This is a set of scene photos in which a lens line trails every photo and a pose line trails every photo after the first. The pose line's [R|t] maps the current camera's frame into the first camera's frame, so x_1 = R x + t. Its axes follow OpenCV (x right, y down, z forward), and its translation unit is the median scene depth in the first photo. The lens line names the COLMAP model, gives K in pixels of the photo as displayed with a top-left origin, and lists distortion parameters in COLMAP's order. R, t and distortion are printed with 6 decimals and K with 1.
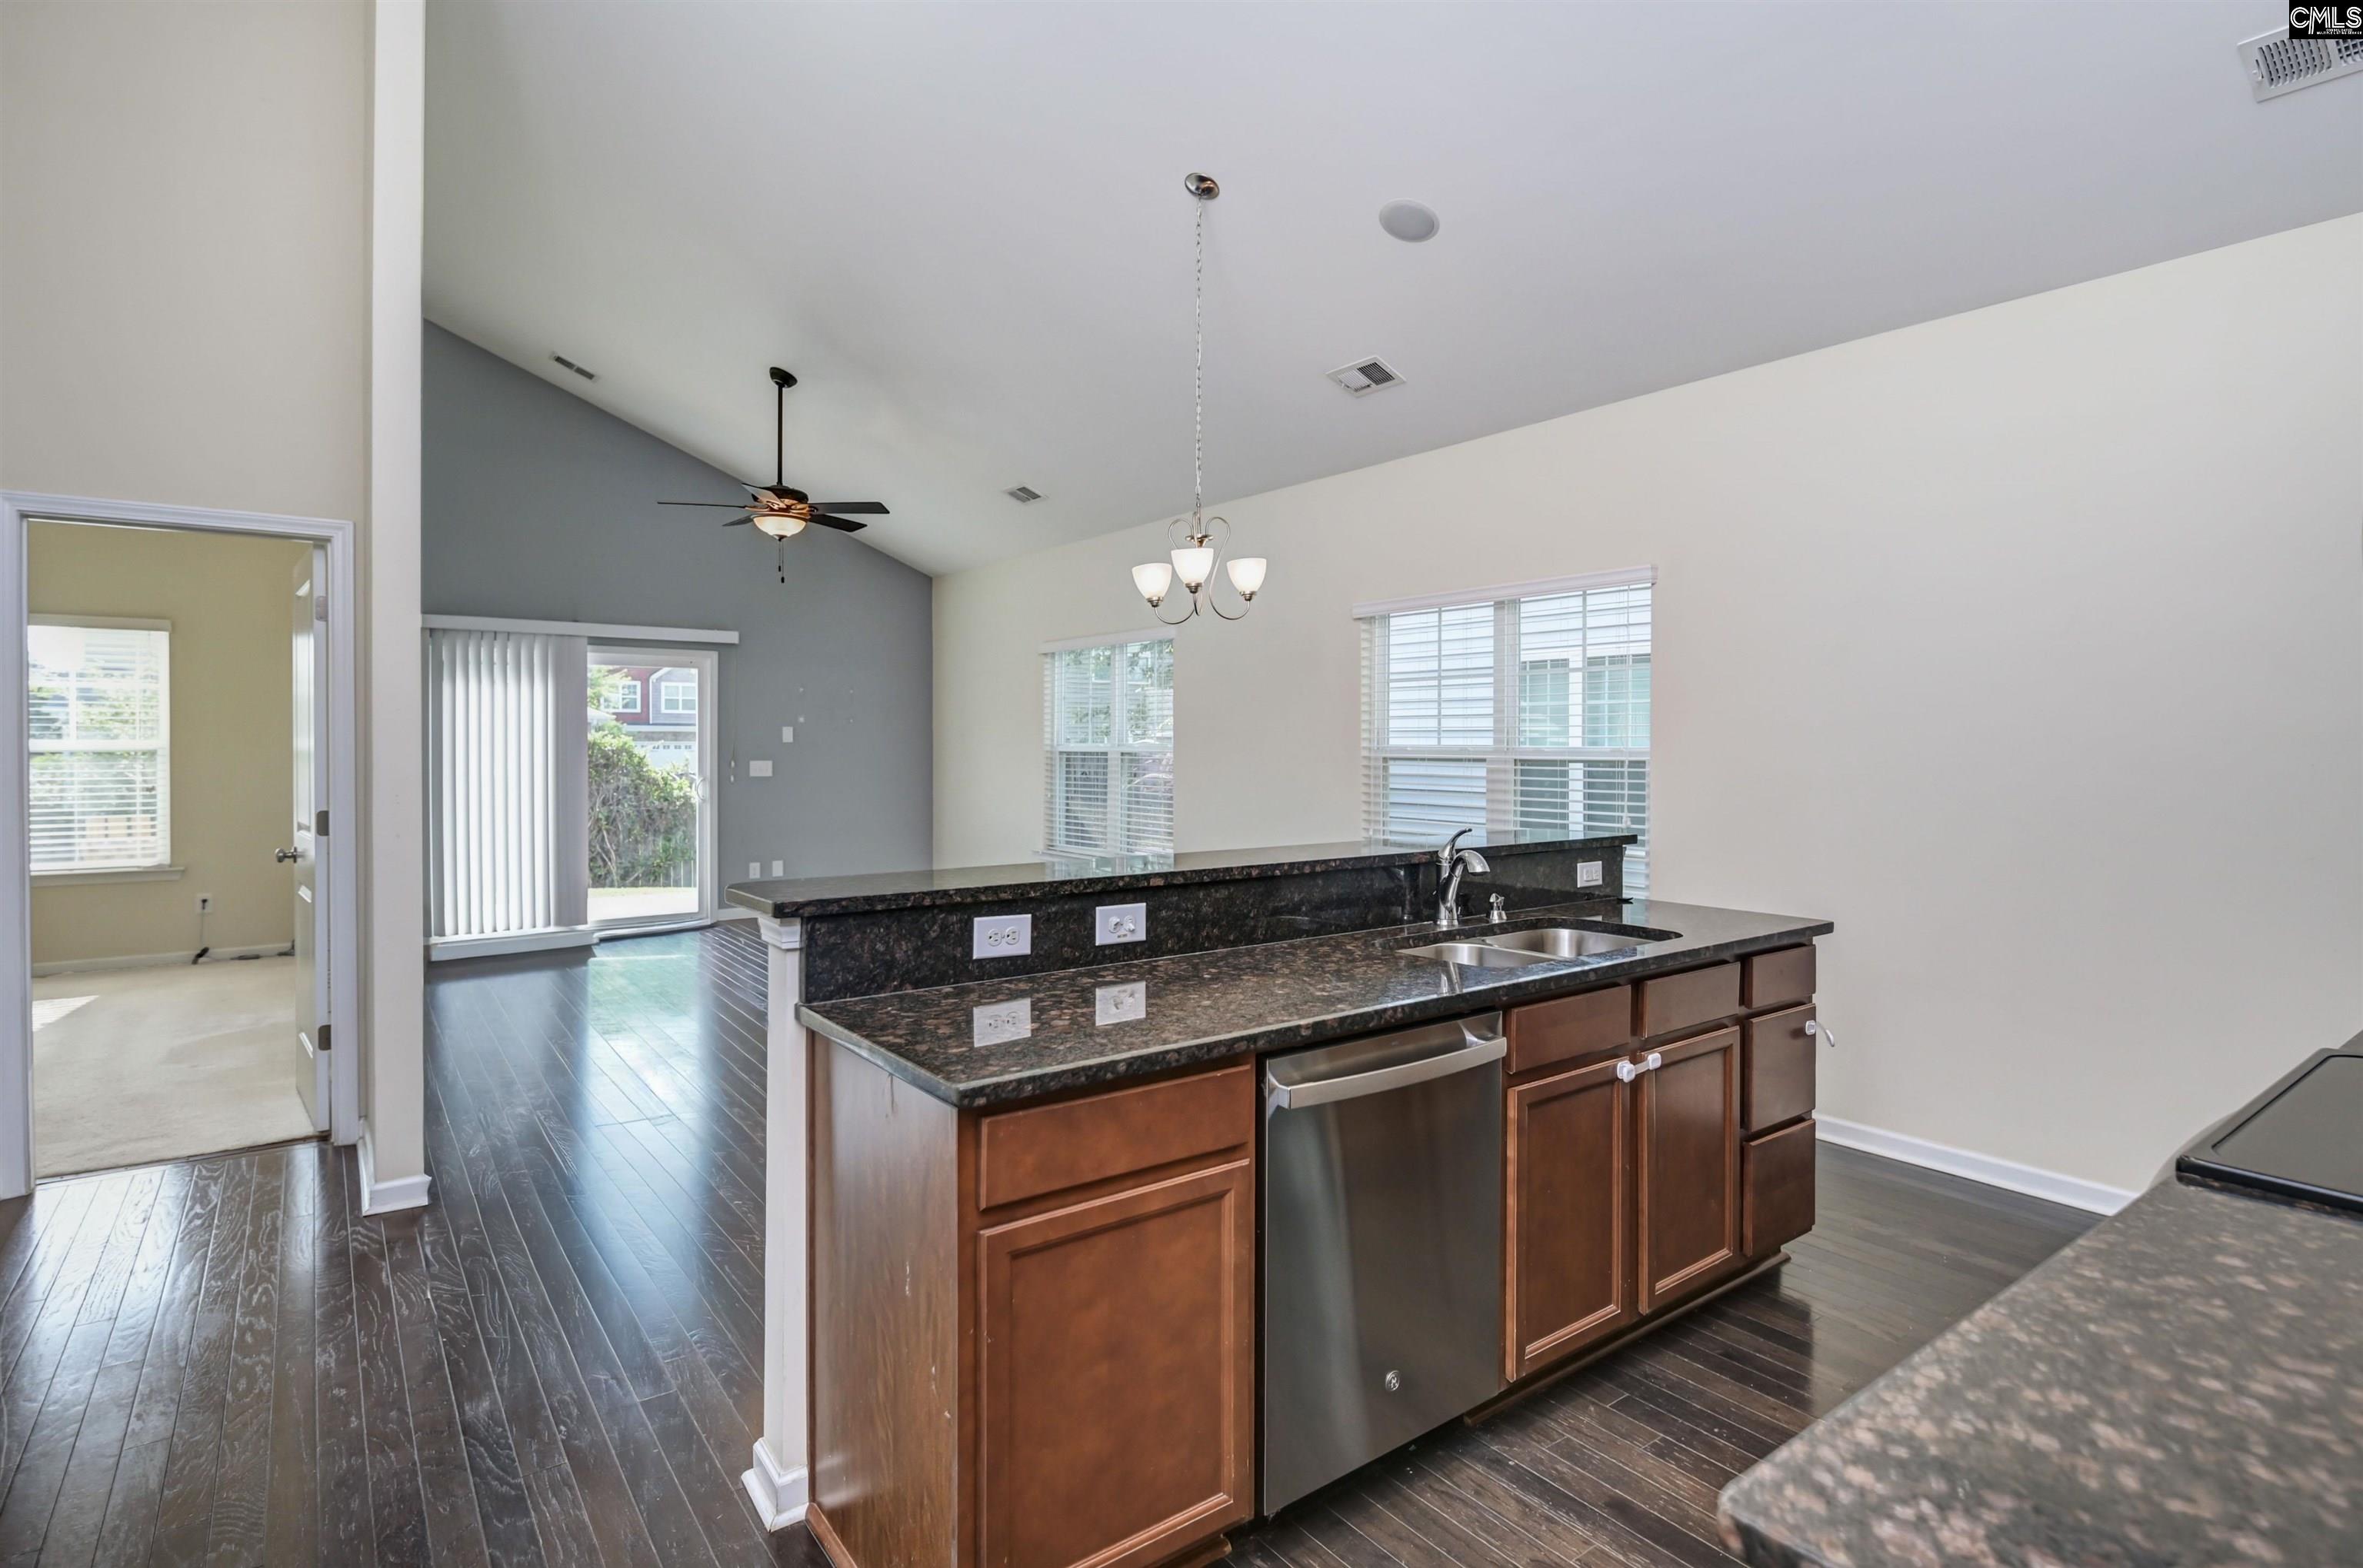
lens RADIAL K [[1182.8, 0, 1225.9], [0, 1182.8, 745.0], [0, 0, 1]] dist [-0.001417, -0.000598]
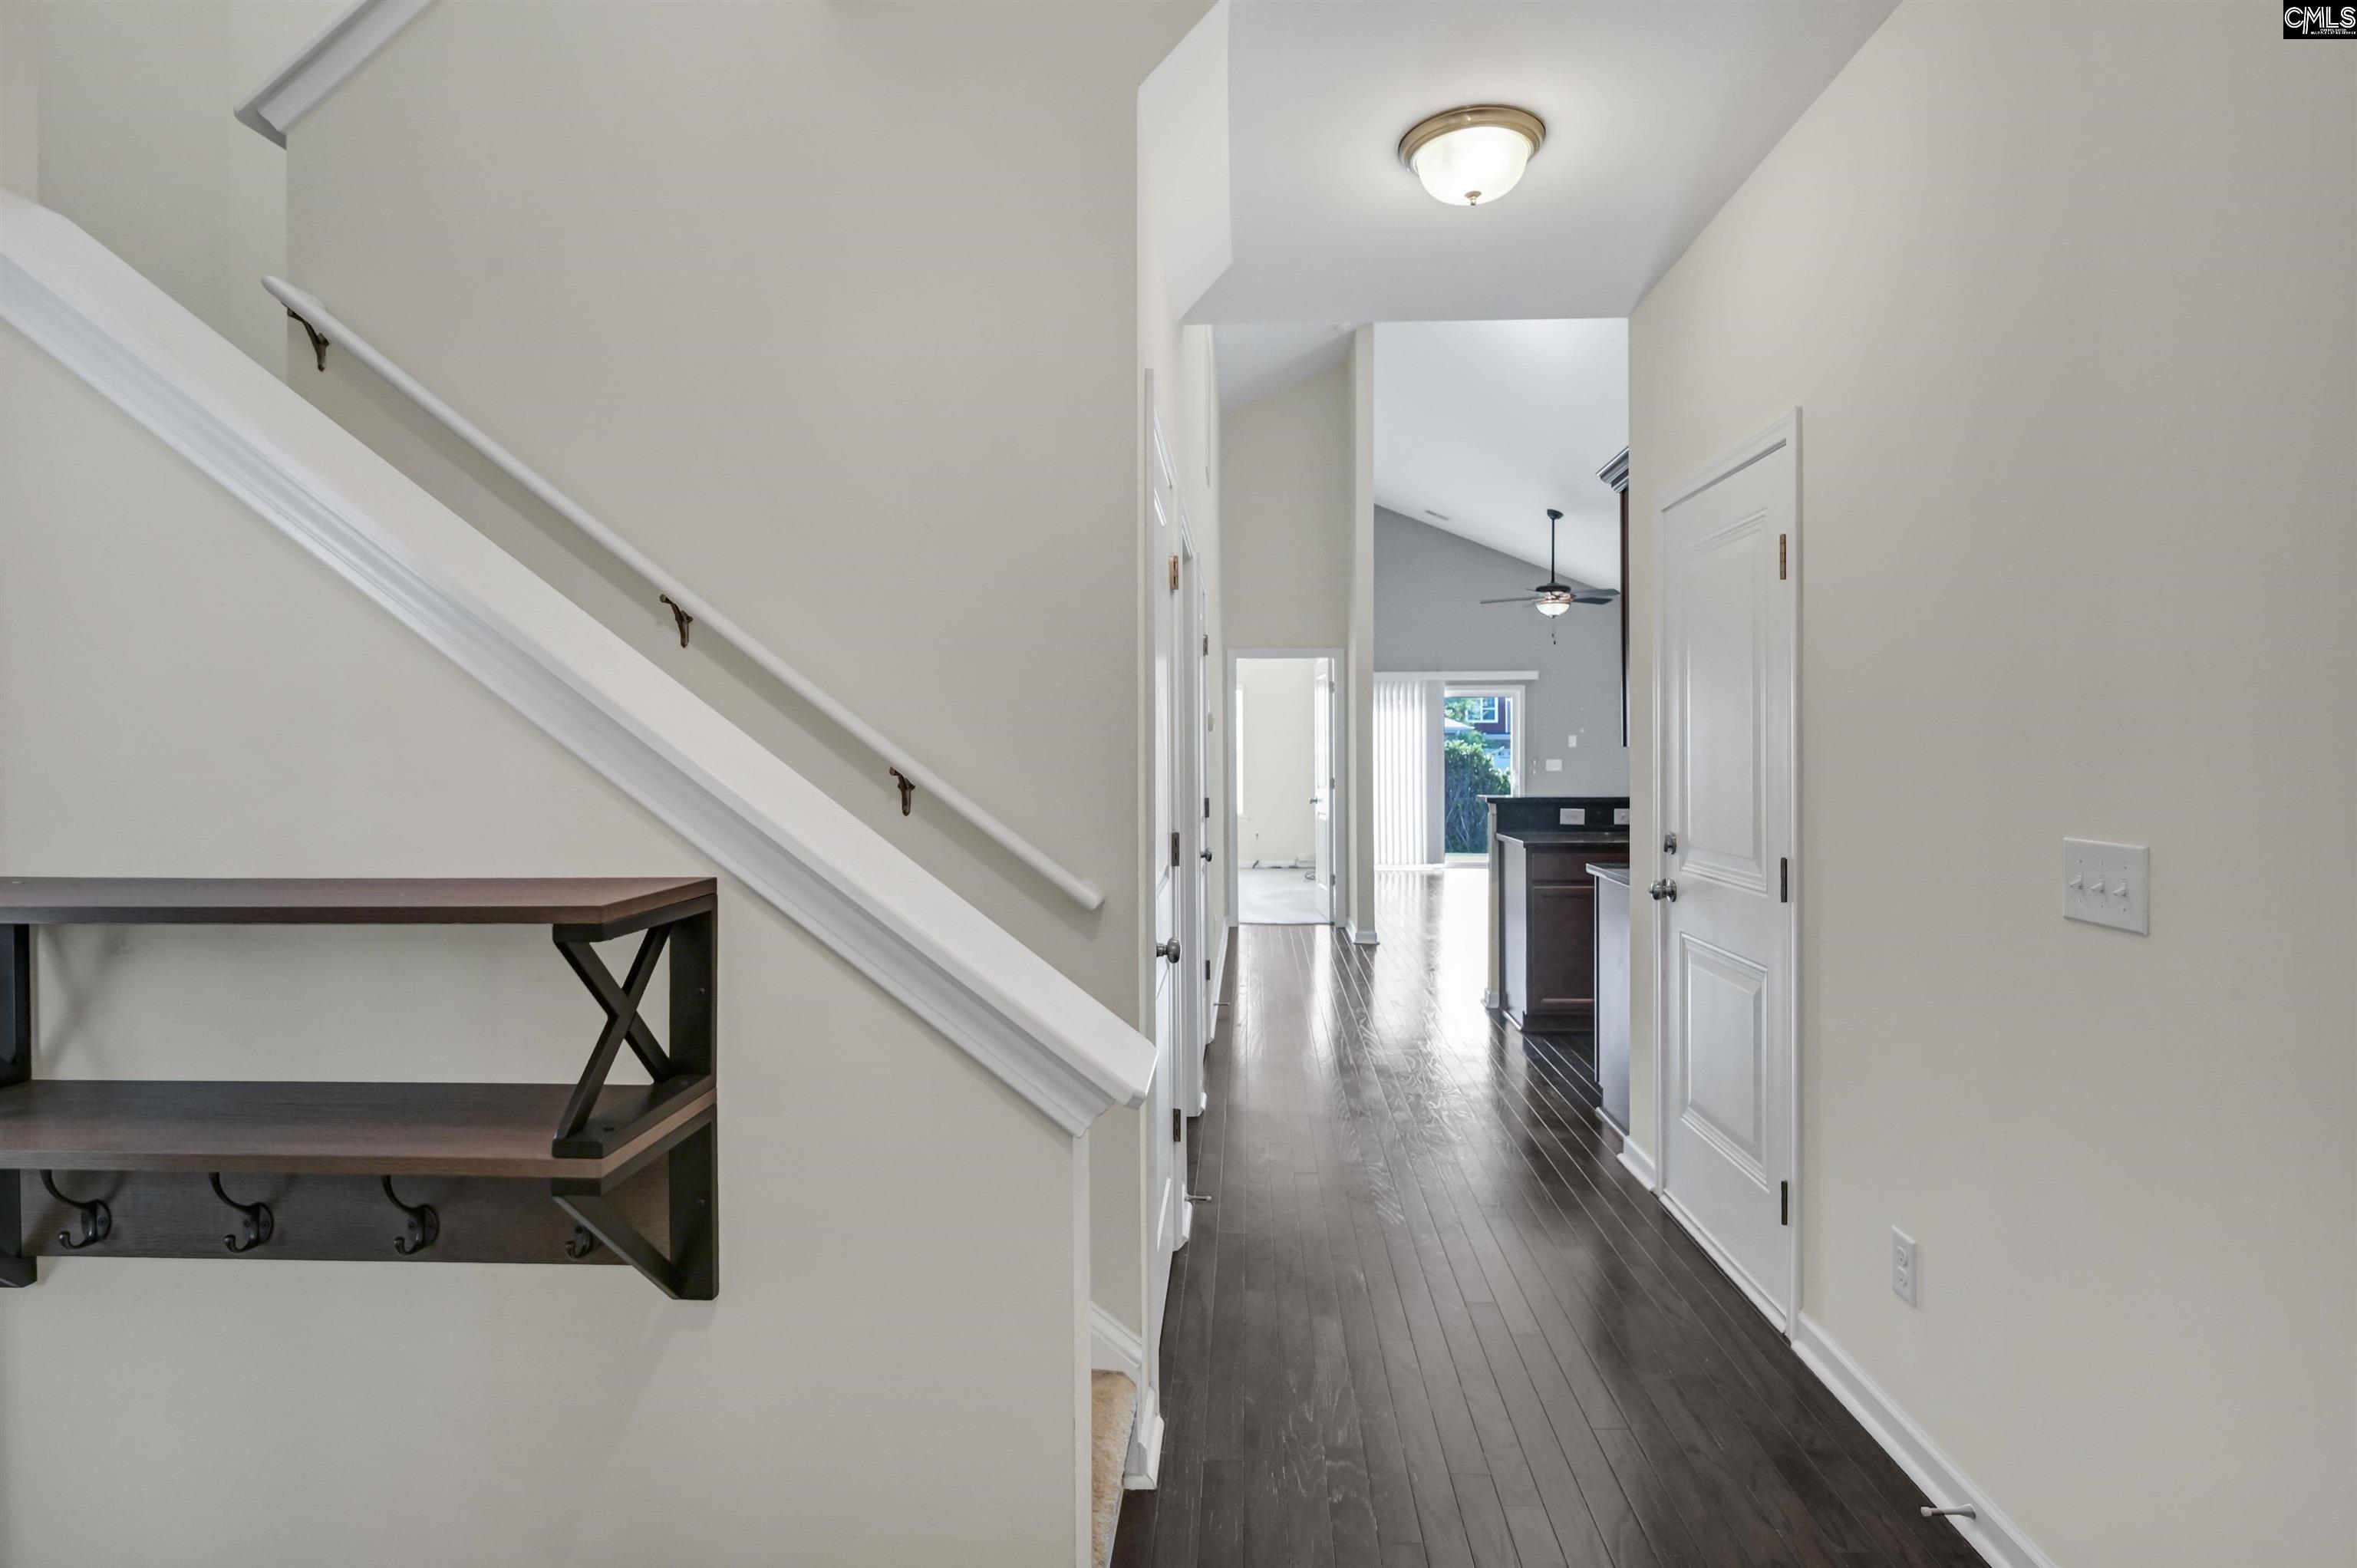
lens RADIAL K [[1231.7, 0, 1183.2], [0, 1231.7, 760.6], [0, 0, 1]] dist [-0.002351, -0.000213]
pose [[0.755354, 0.001405, -0.655315, 0.282720], [0.002696, 0.999983, 0.005251, 0.005824], [0.655311, -0.005733, 0.755337, -0.485891]]
